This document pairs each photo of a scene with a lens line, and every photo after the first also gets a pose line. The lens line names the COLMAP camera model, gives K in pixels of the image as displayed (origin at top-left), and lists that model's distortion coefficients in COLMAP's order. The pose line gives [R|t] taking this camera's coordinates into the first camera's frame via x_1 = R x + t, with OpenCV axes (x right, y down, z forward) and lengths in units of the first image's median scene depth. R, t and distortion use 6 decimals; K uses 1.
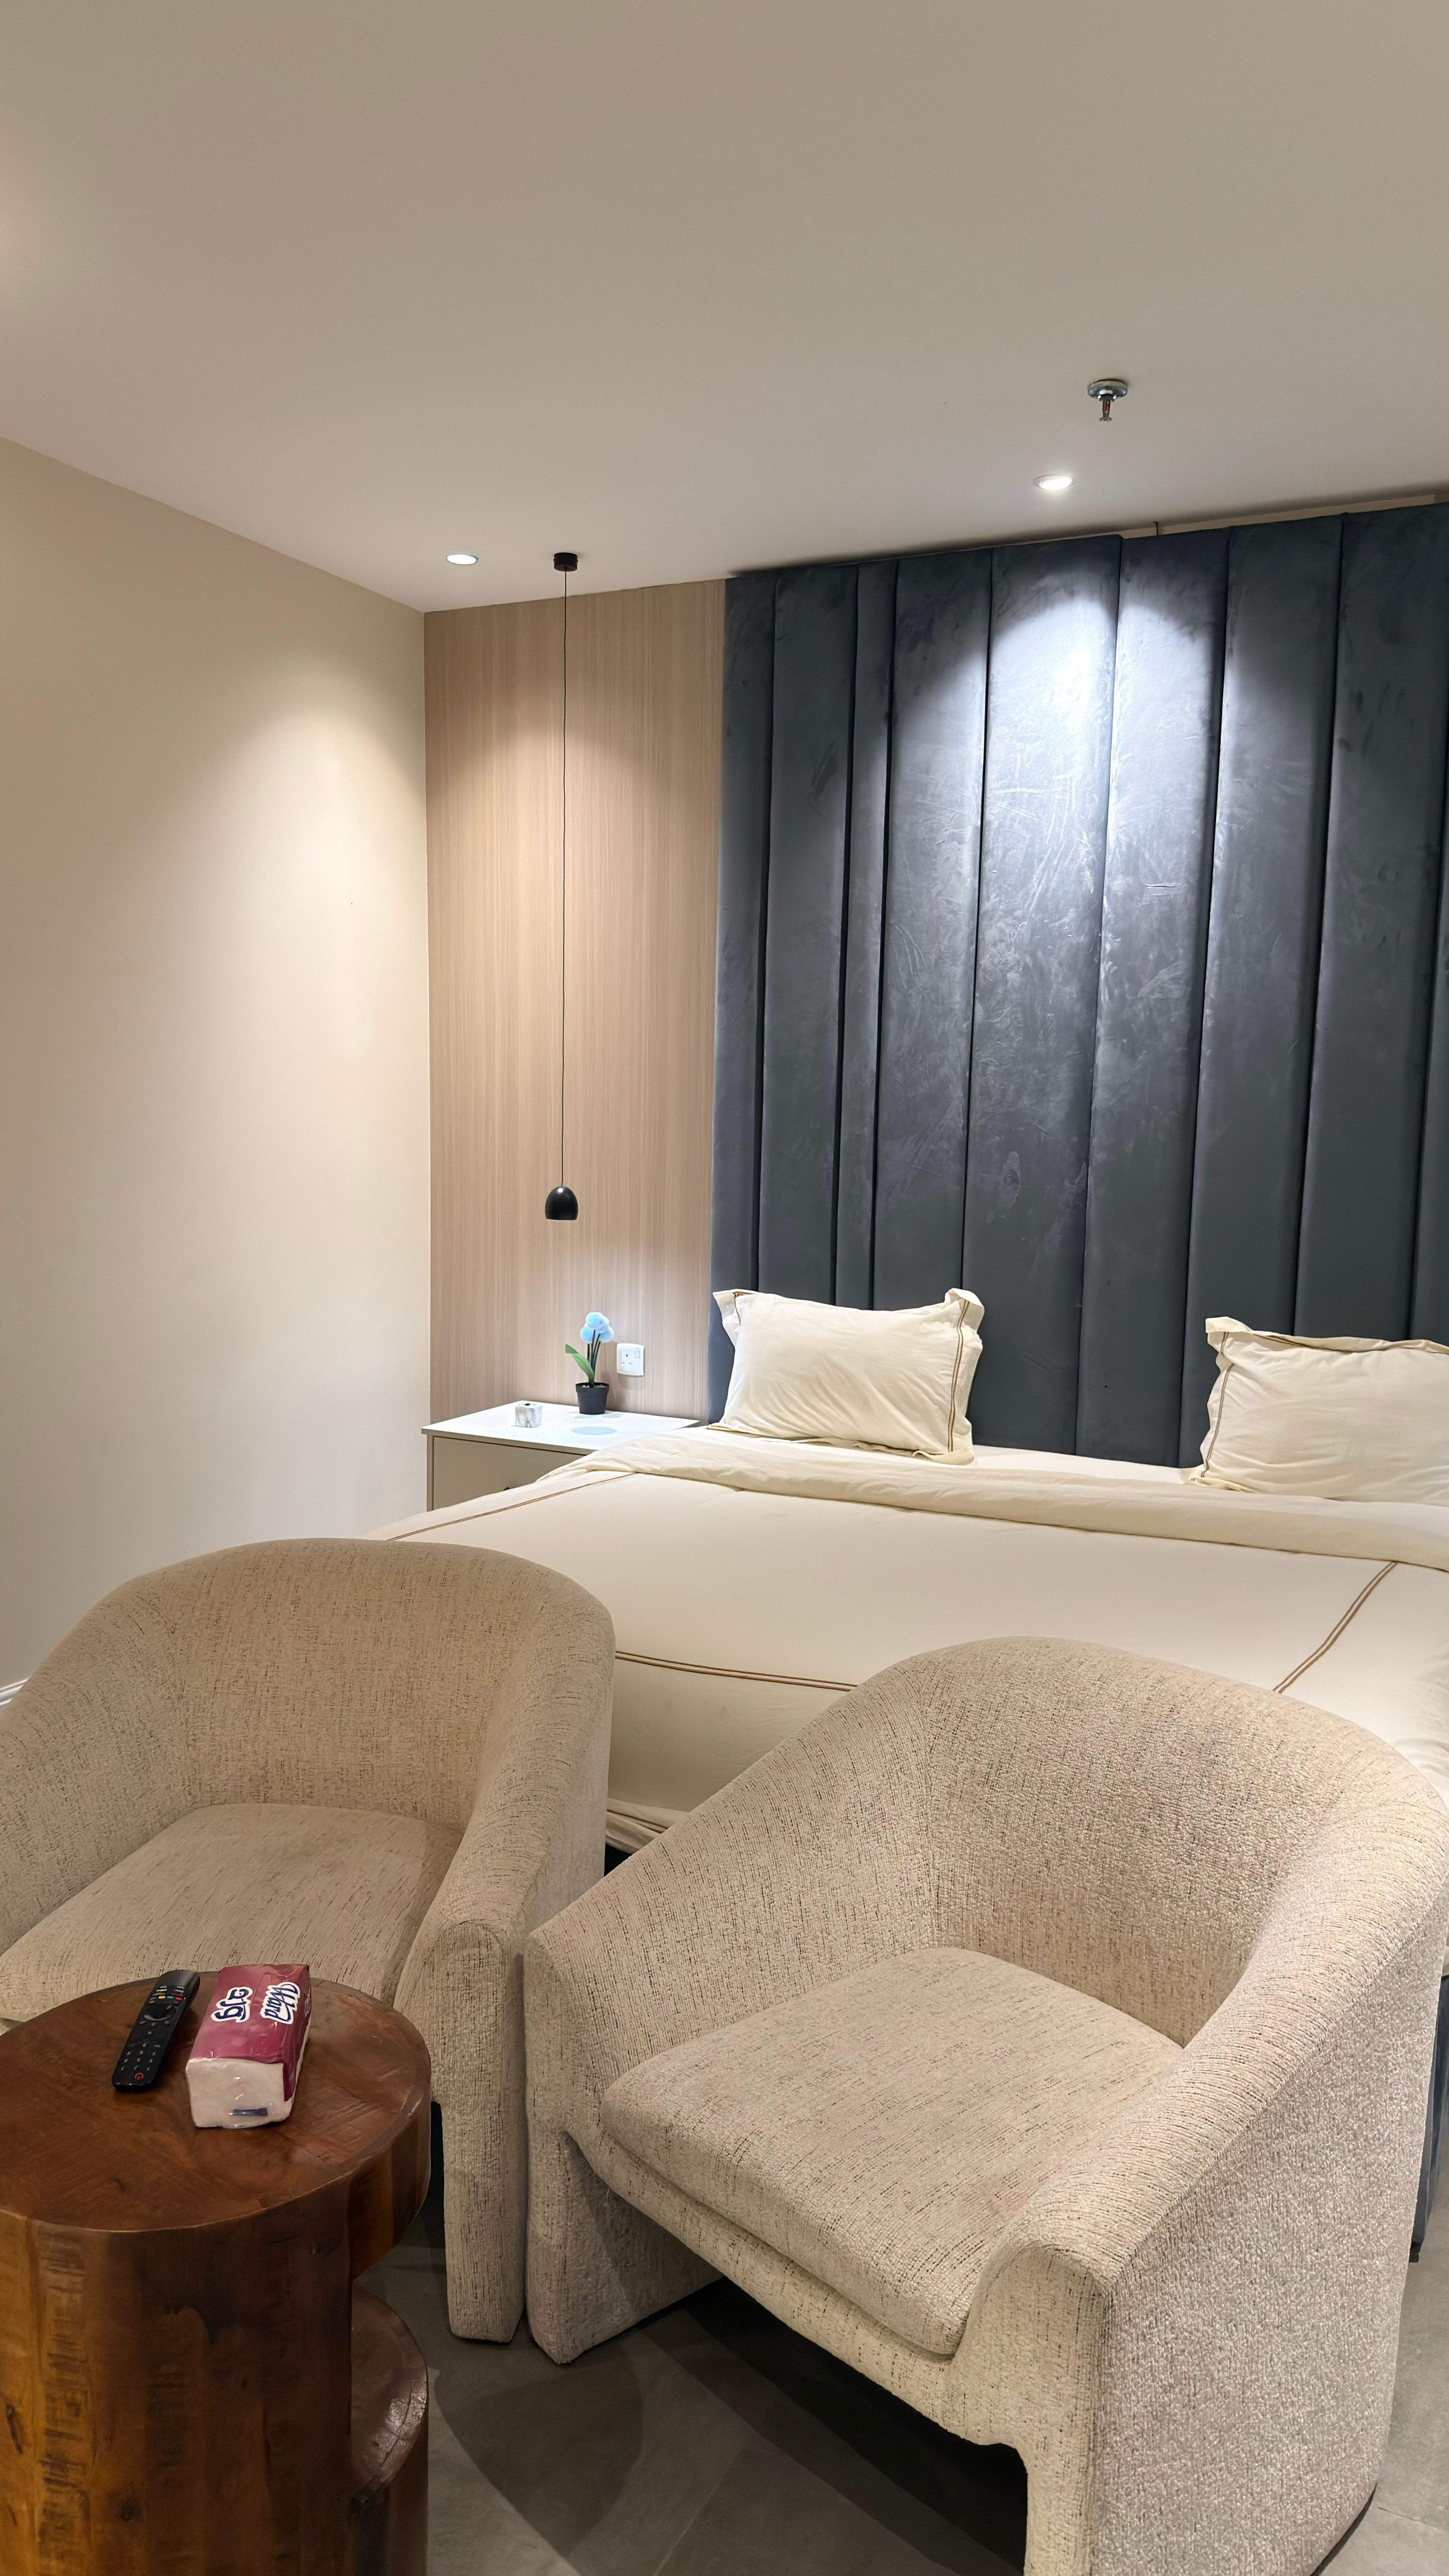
lens RADIAL K [[1828.4, 0, 720.9], [0, 1828.4, 1289.9], [0, 0, 1]] dist [0.004418, 0.002453]
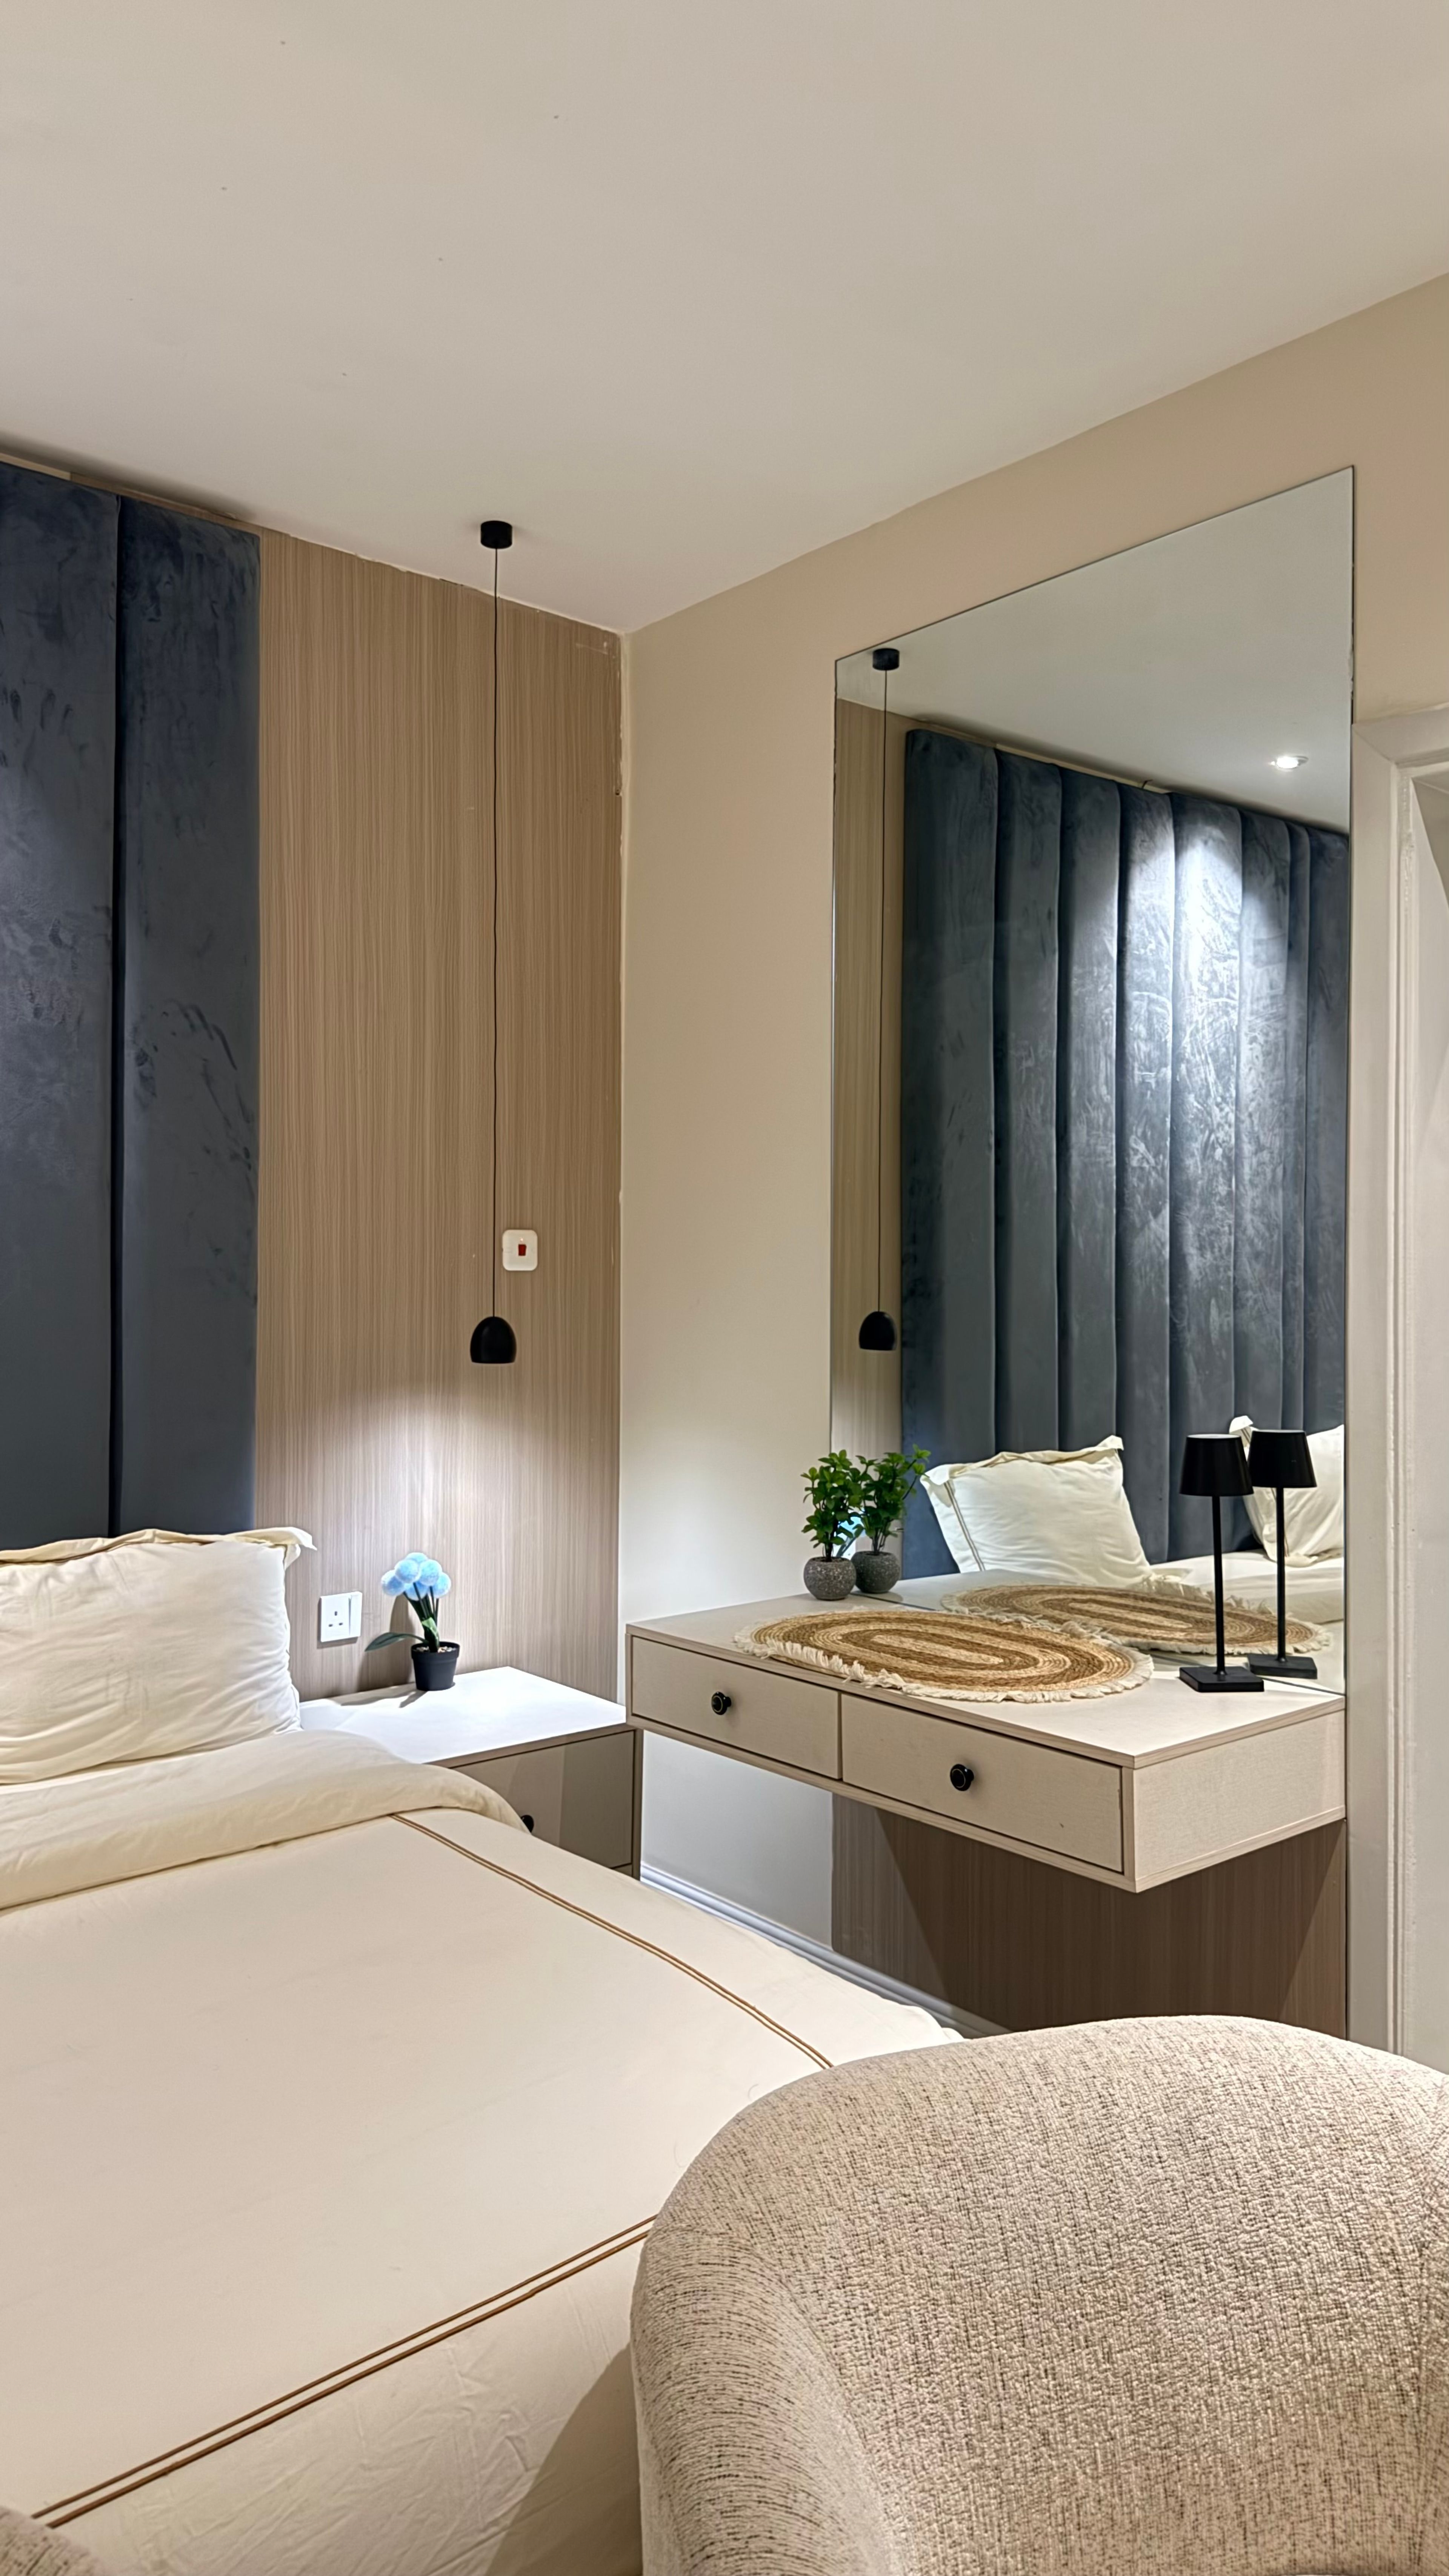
lens RADIAL K [[1828.4, 0, 720.9], [0, 1828.4, 1289.9], [0, 0, 1]] dist [0.004418, 0.002453]
pose [[0.392312, -0.038843, 0.919012, -0.246659], [0.096982, 0.995286, 0.000667, -0.053239], [-0.914705, 0.088866, 0.394229, 0.464776]]
